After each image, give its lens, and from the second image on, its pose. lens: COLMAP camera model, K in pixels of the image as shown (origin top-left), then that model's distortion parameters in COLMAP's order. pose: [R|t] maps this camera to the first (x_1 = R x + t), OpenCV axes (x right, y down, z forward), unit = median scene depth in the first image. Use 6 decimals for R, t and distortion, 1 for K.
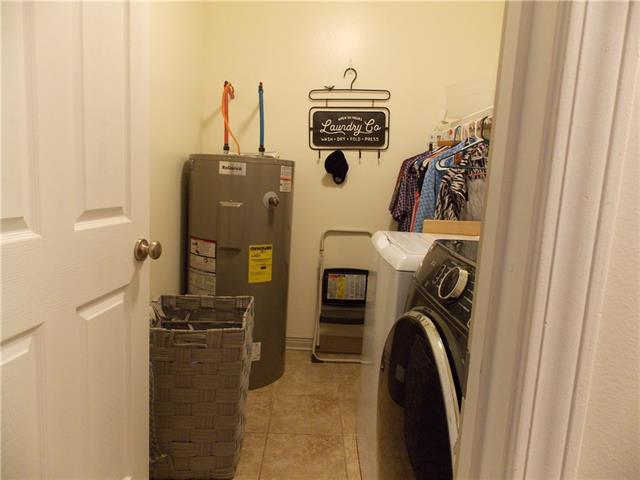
lens RADIAL K [[421.7, 0, 321.6], [0, 421.7, 232.0], [0, 0, 1]] dist [0.000203, -0.000719]
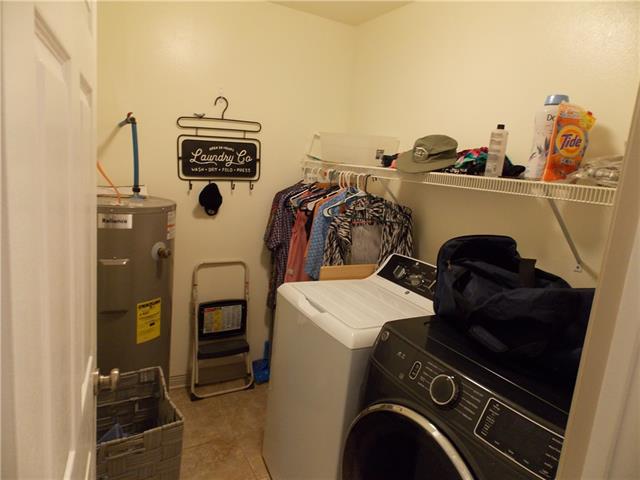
lens RADIAL K [[421.7, 0, 321.6], [0, 421.7, 232.0], [0, 0, 1]] dist [0.000203, -0.000719]
pose [[0.887122, -0.050235, 0.458793, -0.183881], [0.019185, 0.997213, 0.072092, -0.144029], [-0.461137, -0.055152, 0.885614, 0.024450]]
